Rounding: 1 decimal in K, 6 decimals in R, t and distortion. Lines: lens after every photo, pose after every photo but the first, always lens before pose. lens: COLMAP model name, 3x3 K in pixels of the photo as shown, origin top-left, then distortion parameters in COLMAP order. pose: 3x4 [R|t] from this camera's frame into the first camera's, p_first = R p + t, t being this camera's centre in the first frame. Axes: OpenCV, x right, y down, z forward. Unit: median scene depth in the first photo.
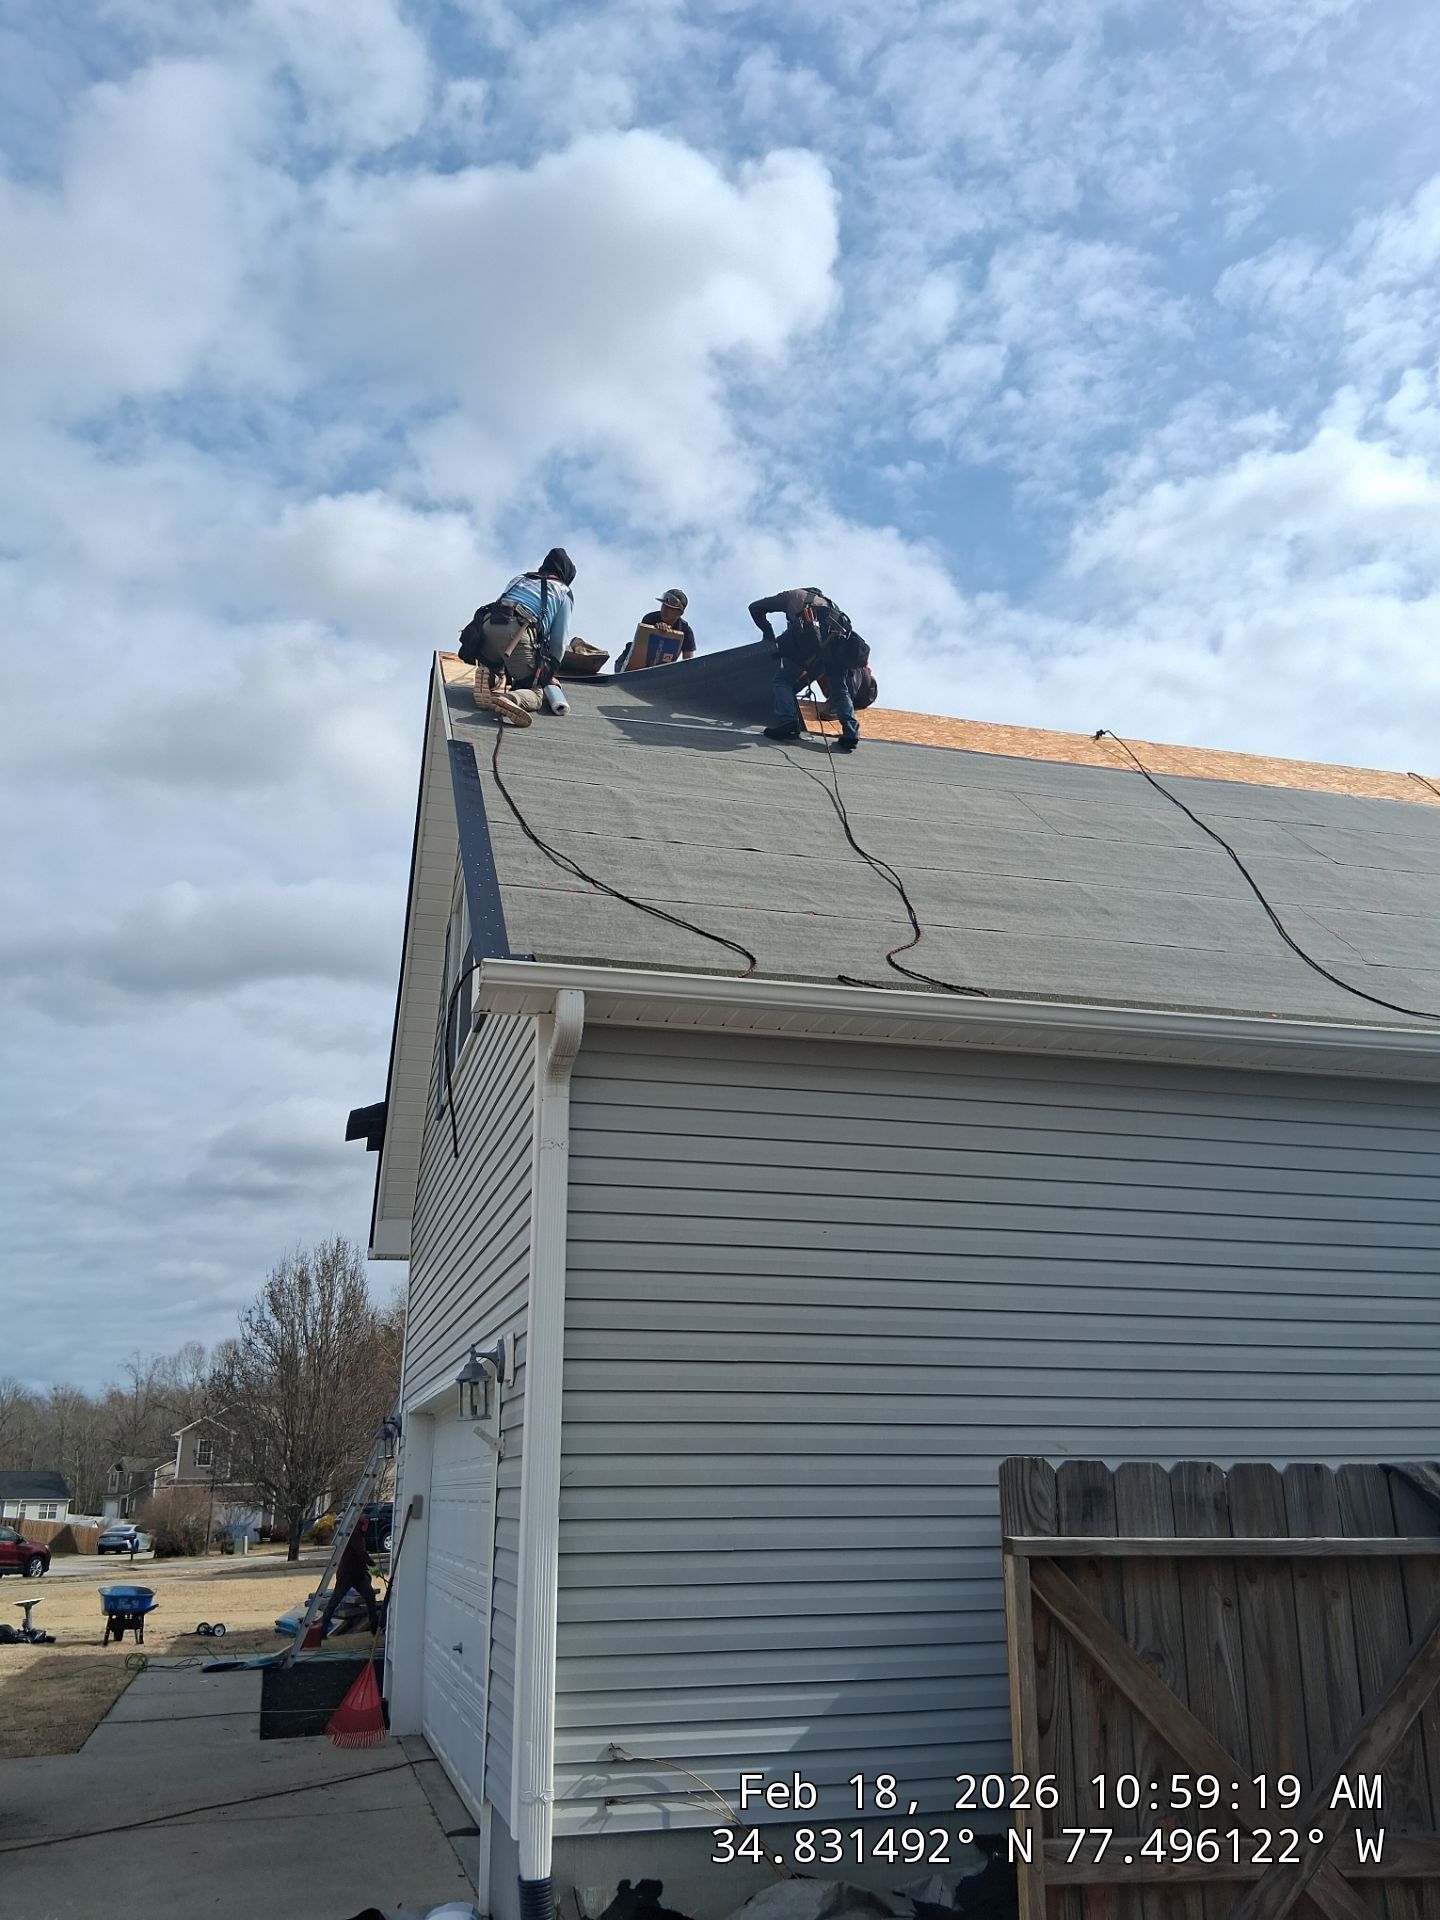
lens RADIAL K [[1492.1, 0, 721.7], [0, 1492.1, 899.3], [0, 0, 1]] dist [0.029918, -0.076959]
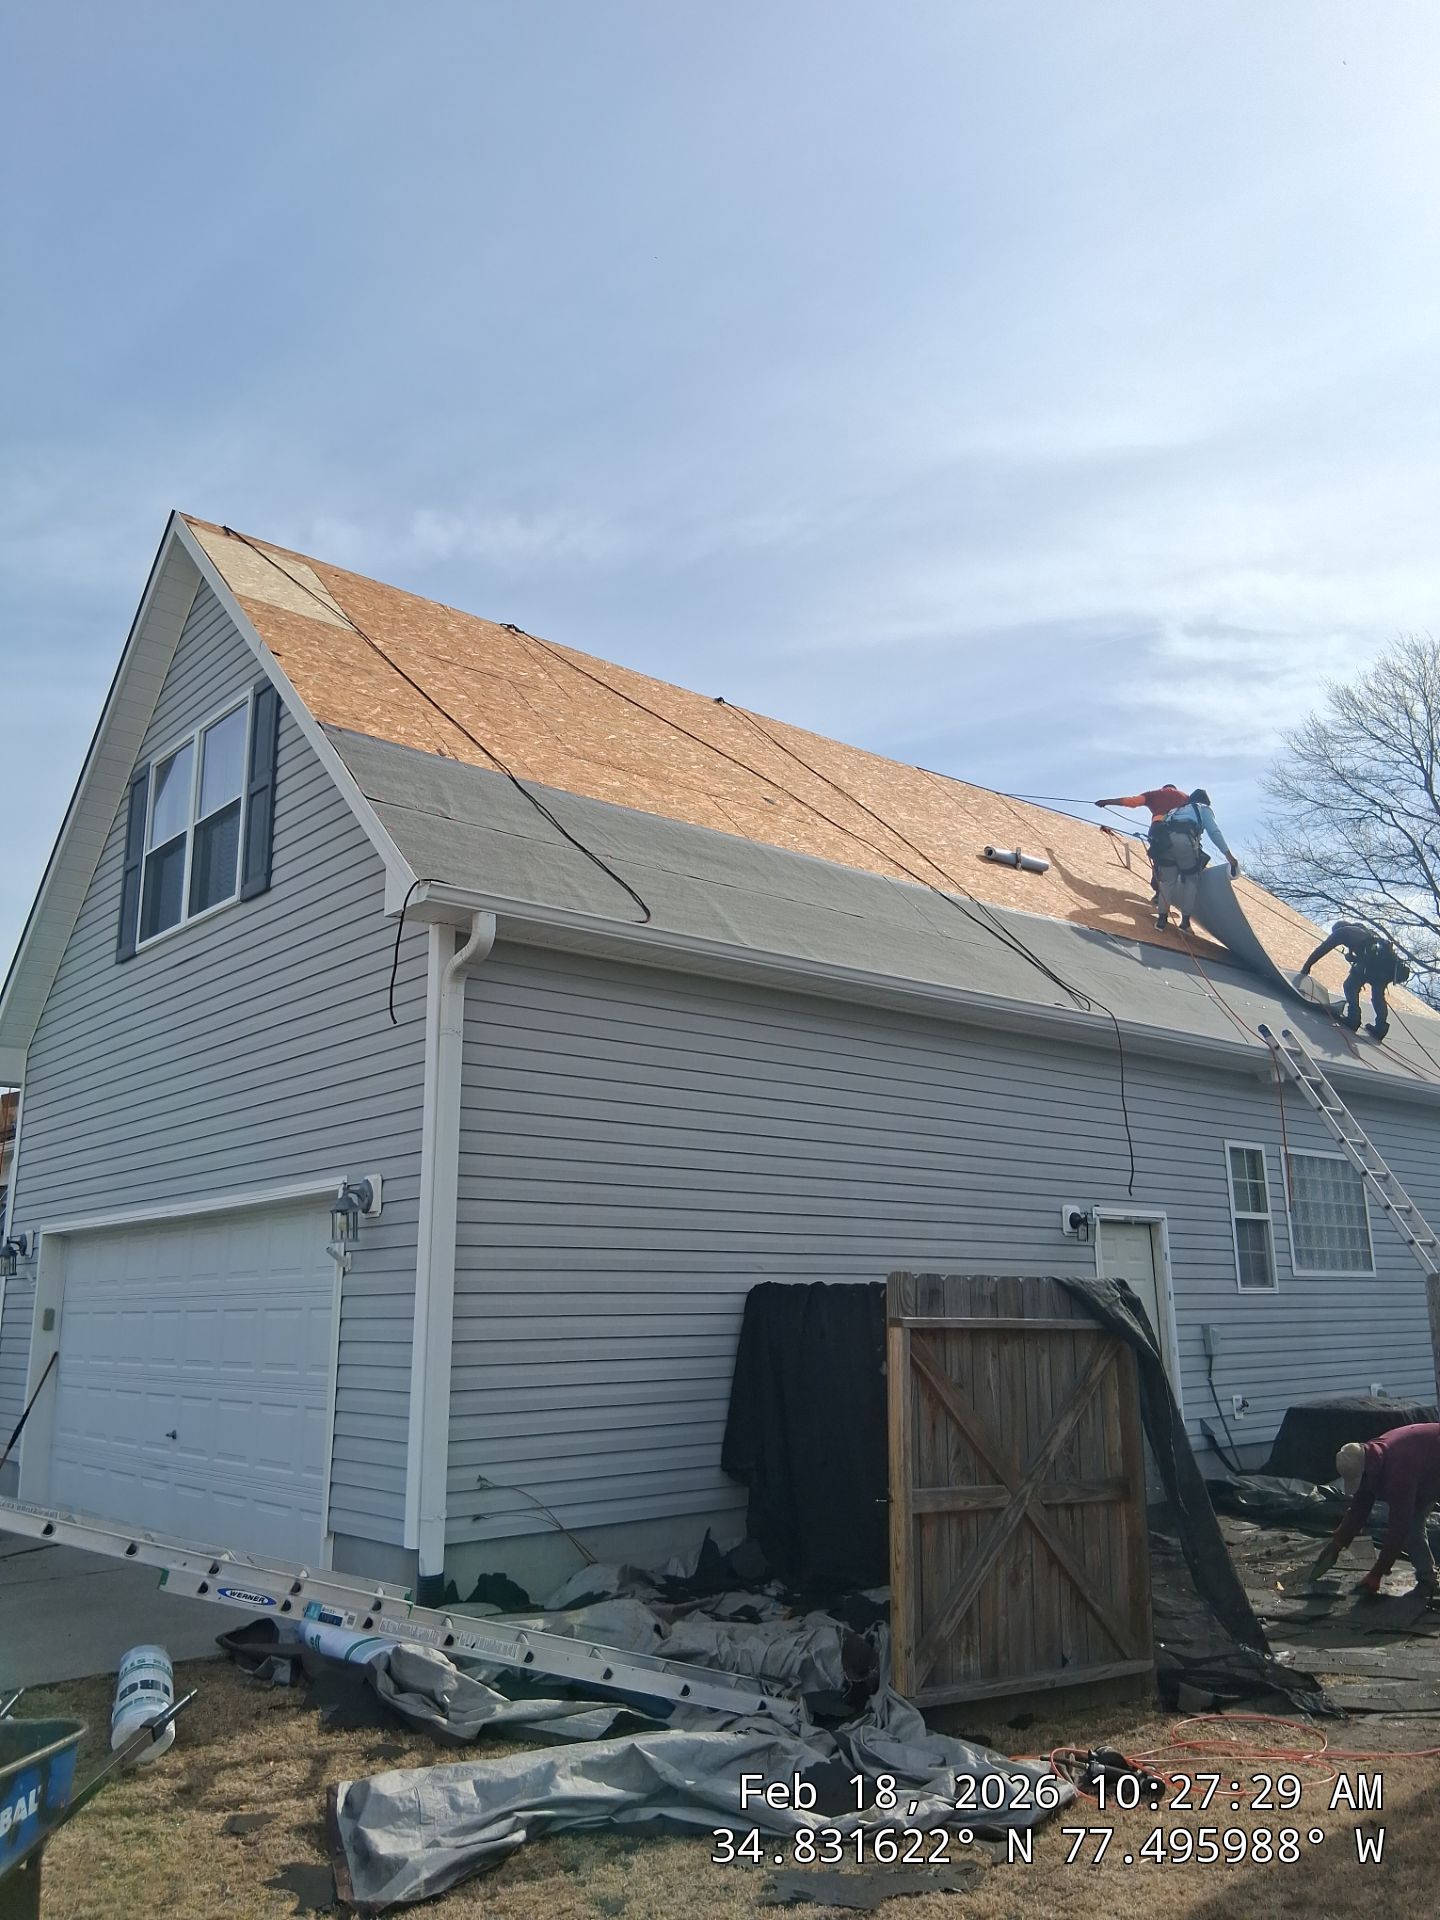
lens RADIAL K [[1458.2, 0, 747.0], [0, 1458.2, 959.8], [0, 0, 1]] dist [0.116217, -0.220693]
pose [[0.895812, 0.101334, 0.432726, -0.664856], [-0.160823, 0.981587, 0.103066, -0.095347], [-0.414315, -0.161920, 0.895614, -0.302440]]
